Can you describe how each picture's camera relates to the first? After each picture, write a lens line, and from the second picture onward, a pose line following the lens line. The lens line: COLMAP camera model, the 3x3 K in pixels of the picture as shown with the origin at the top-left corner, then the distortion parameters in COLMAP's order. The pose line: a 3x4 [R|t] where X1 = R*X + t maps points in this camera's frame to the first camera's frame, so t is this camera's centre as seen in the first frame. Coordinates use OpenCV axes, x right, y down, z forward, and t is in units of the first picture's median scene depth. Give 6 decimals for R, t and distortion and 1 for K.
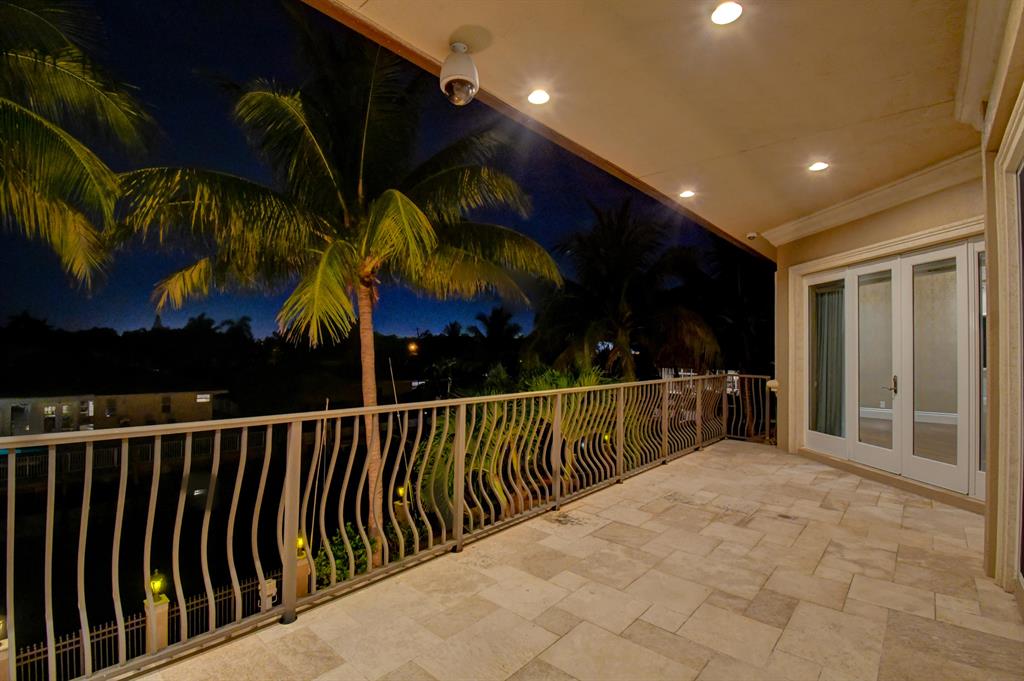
lens RADIAL K [[456.5, 0, 499.3], [0, 456.5, 357.1], [0, 0, 1]] dist [0.001505, -0.016243]
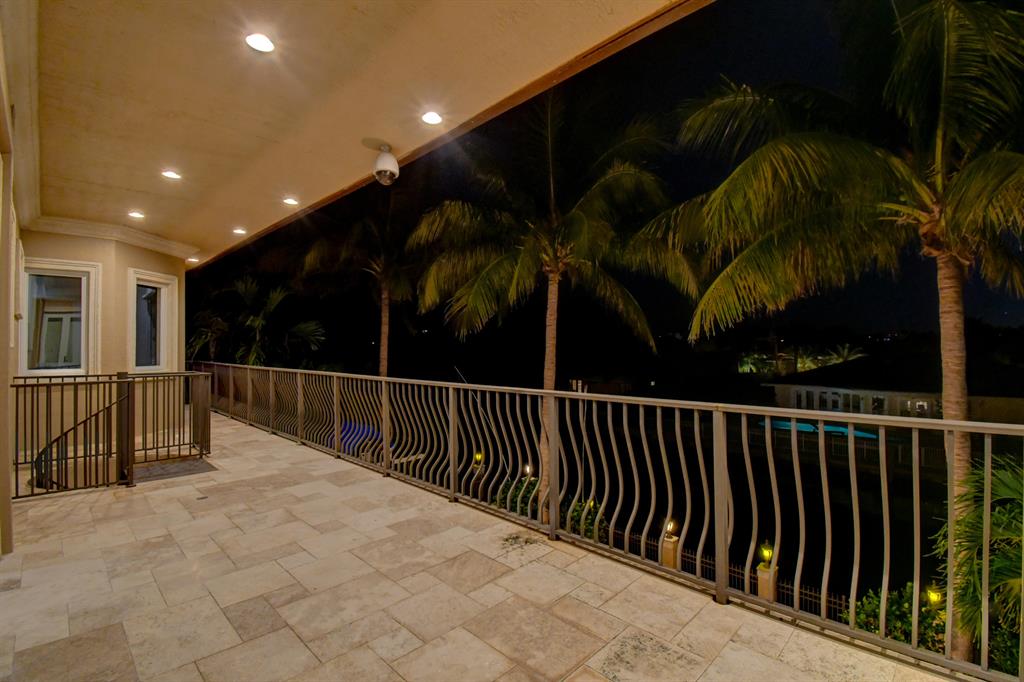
lens RADIAL K [[456.5, 0, 516.8], [0, 456.5, 344.1], [0, 0, 1]] dist [0.001505, -0.016243]
pose [[-0.010806, -0.010393, -0.999888, 1.111358], [-0.008320, 0.999912, -0.010303, 0.000996], [0.999907, 0.008208, -0.010892, 1.124315]]
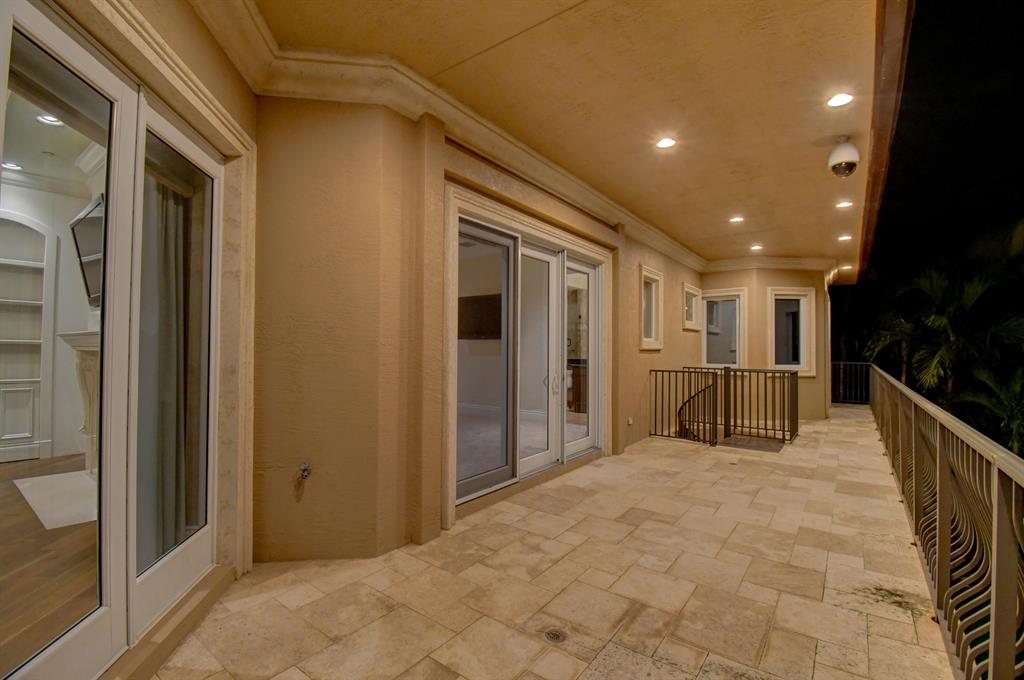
lens RADIAL K [[456.5, 0, 508.0], [0, 456.5, 332.7], [0, 0, 1]] dist [0.001505, -0.016243]
pose [[-0.993878, -0.014919, -0.109471, 0.864930], [-0.012379, 0.999639, -0.023848, -0.005264], [0.109787, -0.022346, -0.993704, 1.786671]]
